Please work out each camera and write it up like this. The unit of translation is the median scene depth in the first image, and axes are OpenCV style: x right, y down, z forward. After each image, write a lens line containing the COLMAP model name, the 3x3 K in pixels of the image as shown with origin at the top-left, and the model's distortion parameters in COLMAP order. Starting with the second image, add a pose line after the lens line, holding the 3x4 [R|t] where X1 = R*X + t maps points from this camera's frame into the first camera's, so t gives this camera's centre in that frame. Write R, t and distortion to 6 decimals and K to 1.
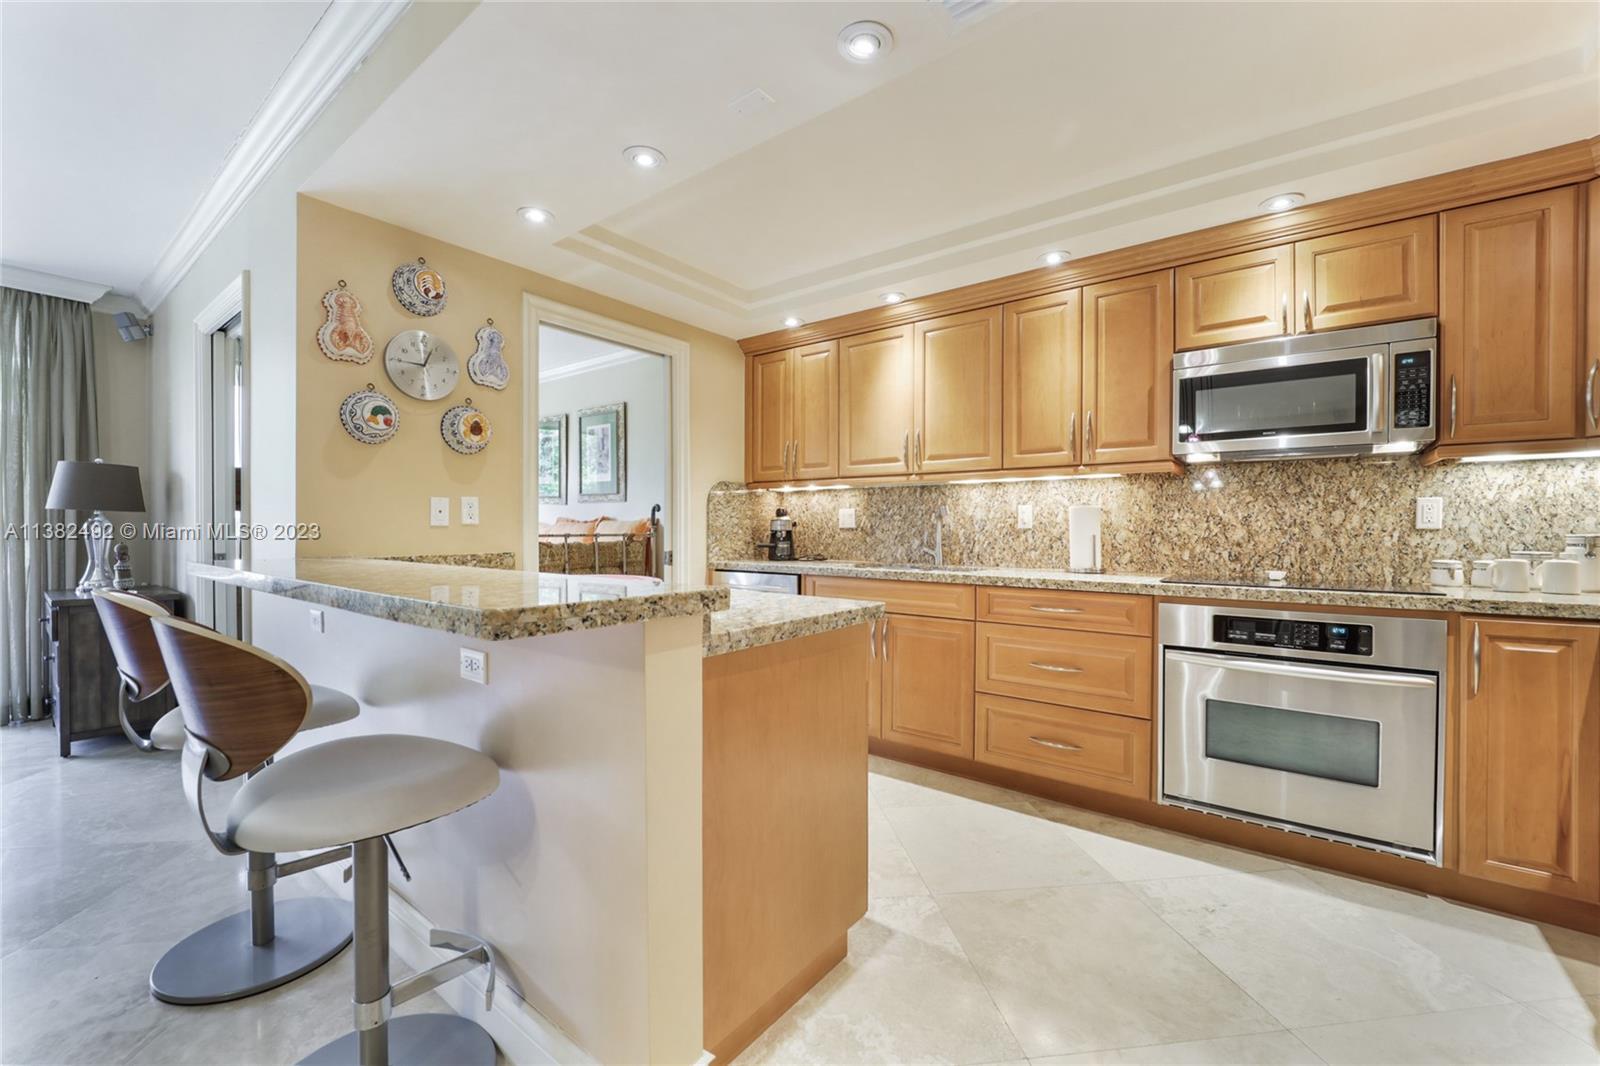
lens RADIAL K [[641.3, 0, 799.0], [0, 641.3, 539.0], [0, 0, 1]] dist [-0.017636, -0.000254]
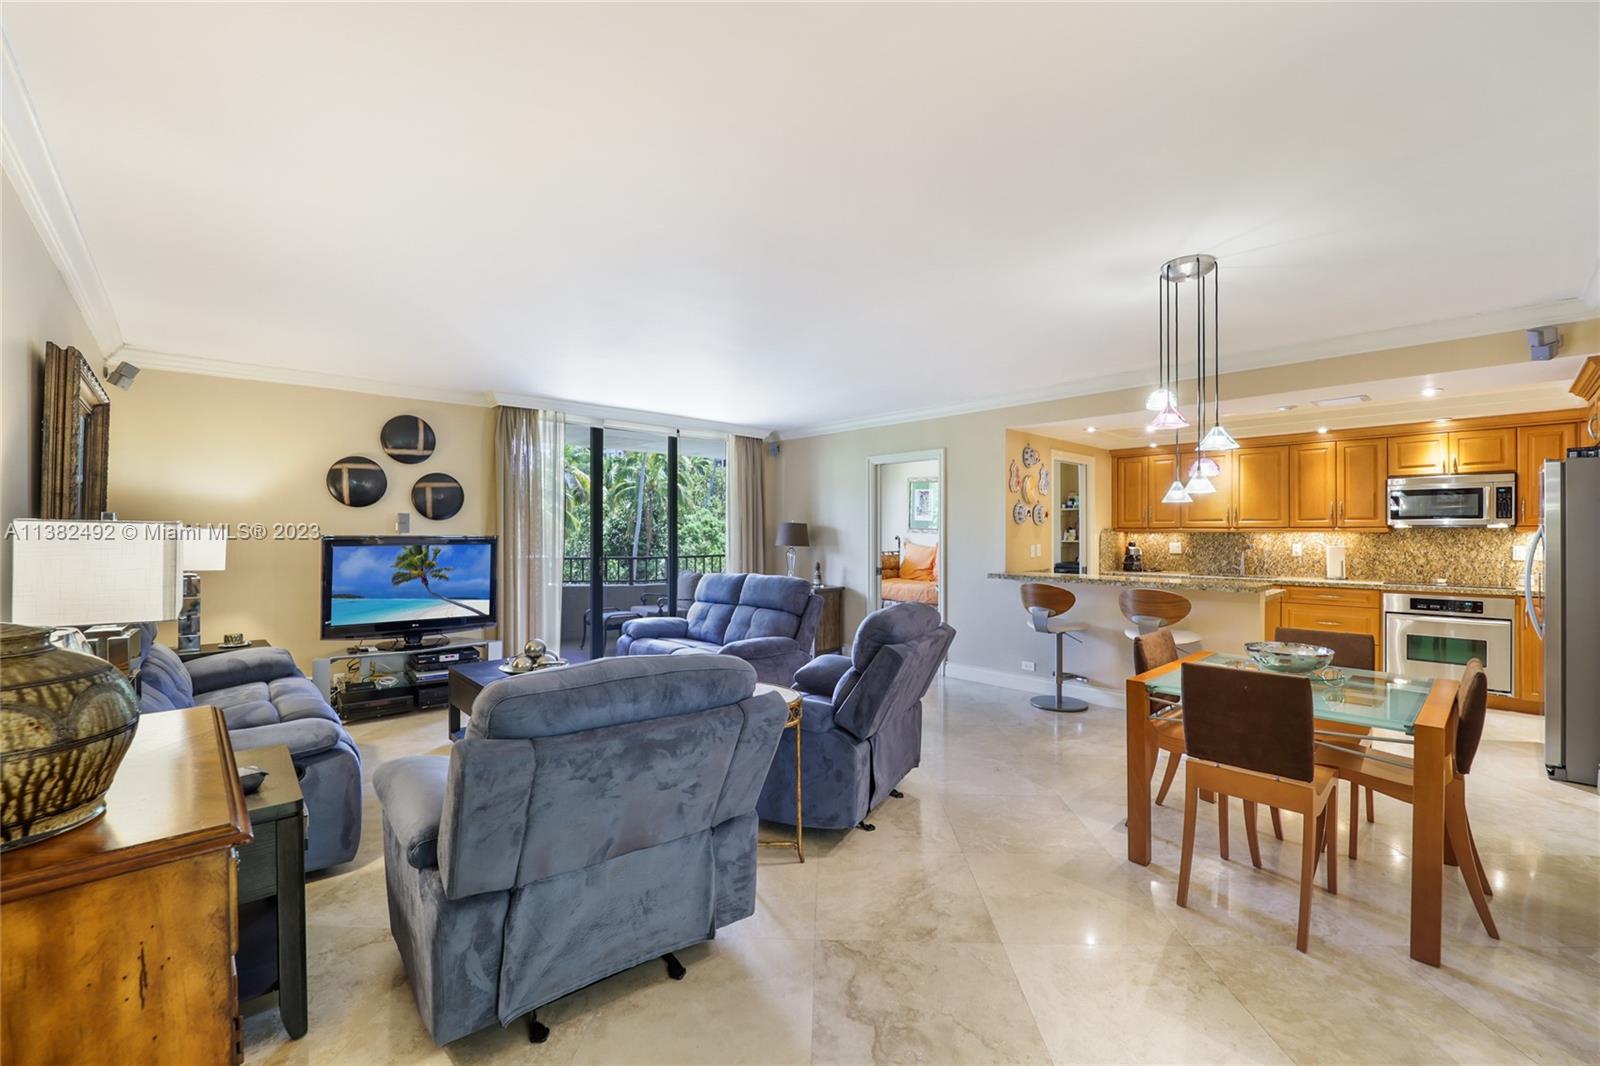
lens RADIAL K [[653.3, 0, 794.2], [0, 653.3, 534.7], [0, 0, 1]] dist [-0.020162, -0.000243]
pose [[0.986159, -0.003941, -0.165753, -0.943576], [0.002103, 0.999934, -0.011267, -0.071646], [0.165787, 0.010763, 0.986103, -1.347818]]
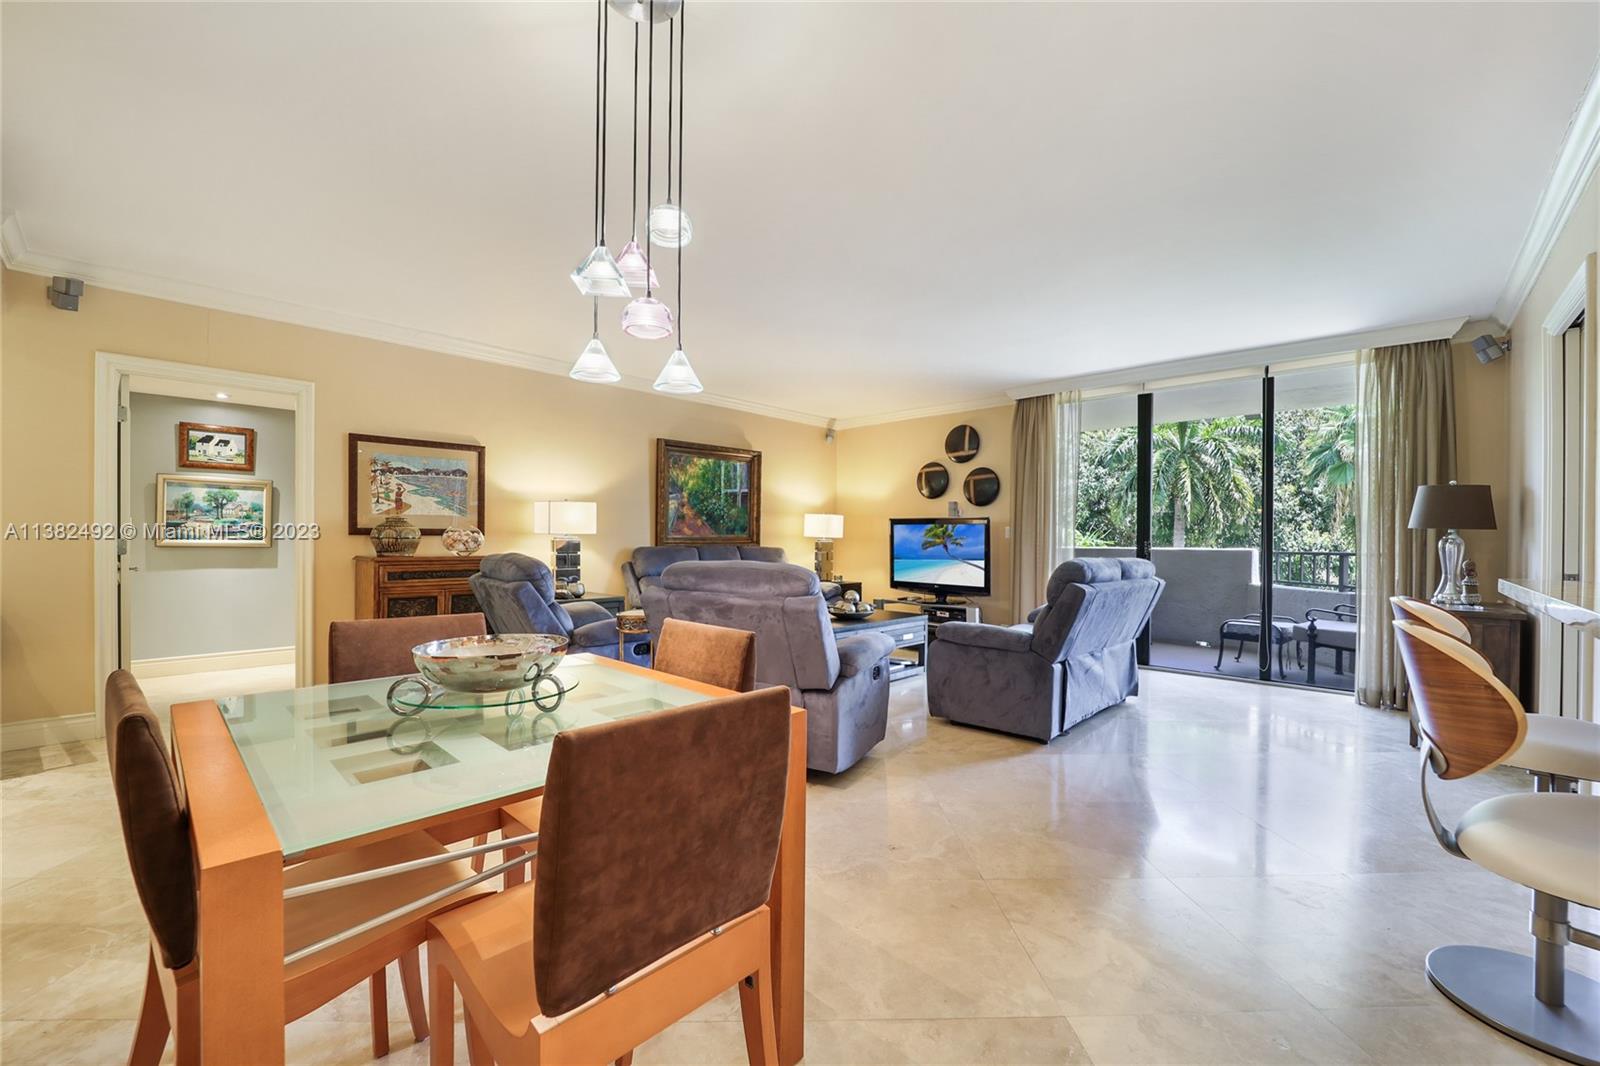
lens RADIAL K [[641.3, 0, 799.0], [0, 641.3, 539.0], [0, 0, 1]] dist [-0.017636, -0.000254]
pose [[-0.105921, -0.003214, -0.994369, 0.090831], [-0.024462, 0.999701, -0.000626, -0.000119], [0.994074, 0.024258, -0.105968, 0.001025]]
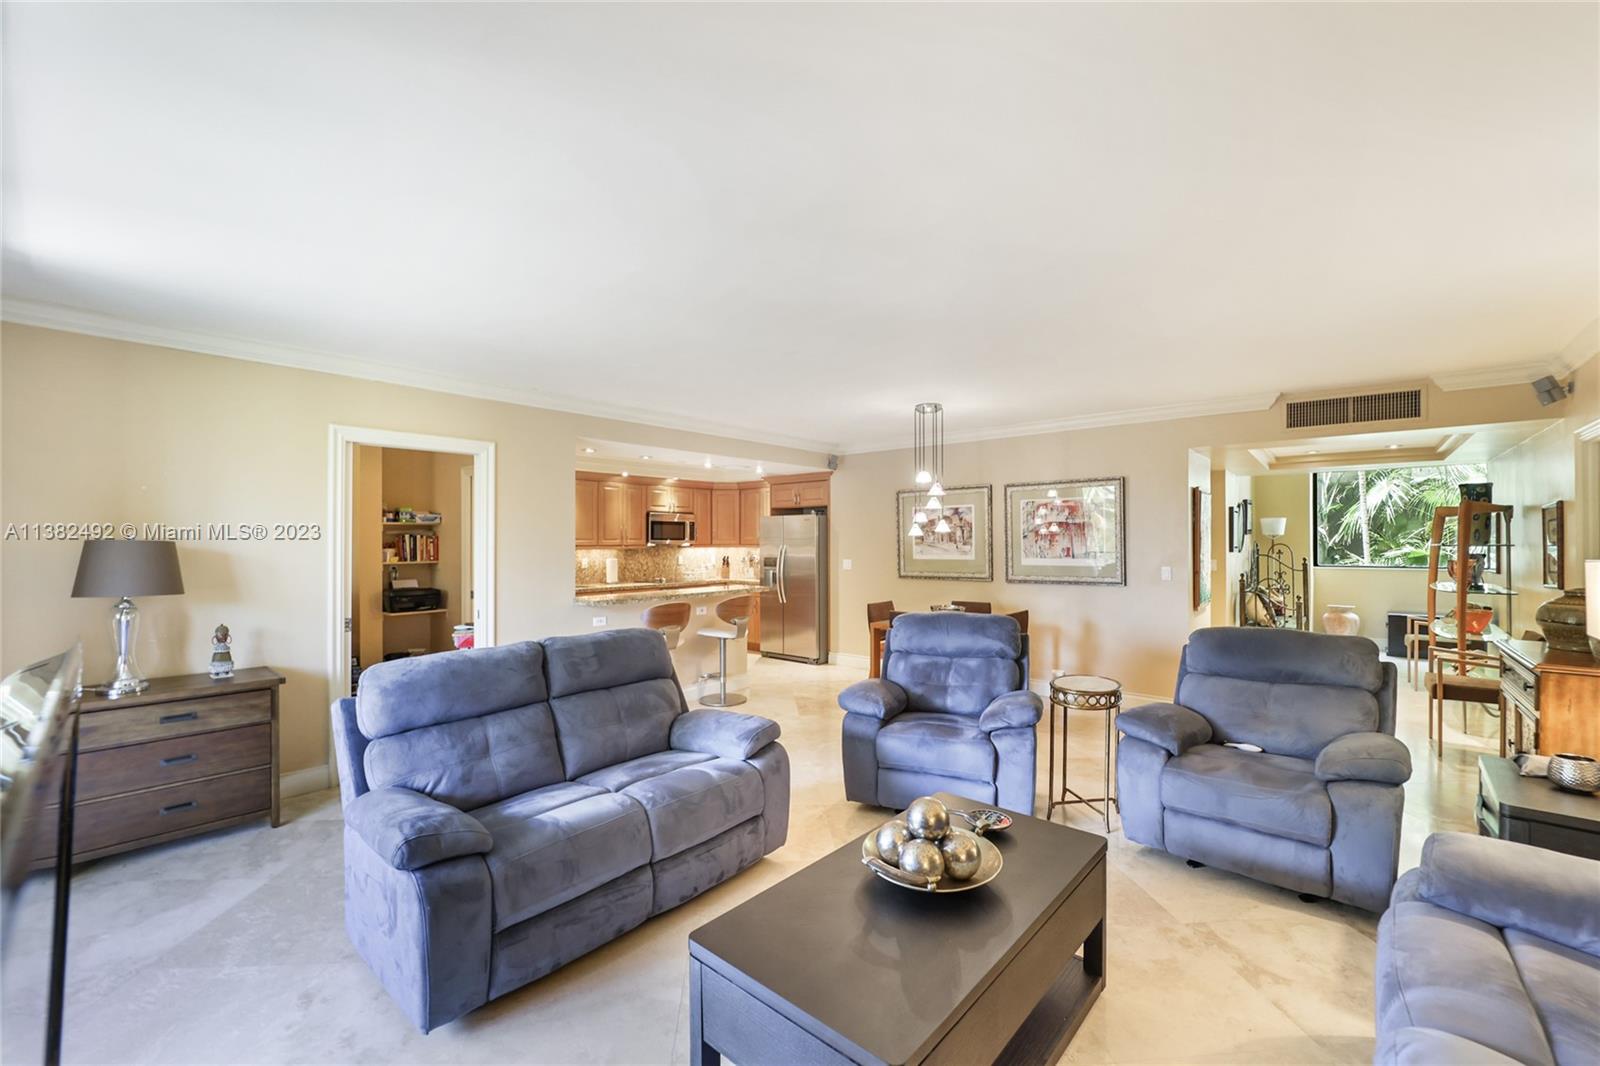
lens RADIAL K [[653.3, 0, 794.2], [0, 653.3, 534.7], [0, 0, 1]] dist [-0.020162, -0.000243]
pose [[0.068114, 0.004778, 0.997666, -2.363265], [0.011688, 0.999916, -0.005587, -0.138188], [-0.997609, 0.012041, 0.068053, 0.048123]]
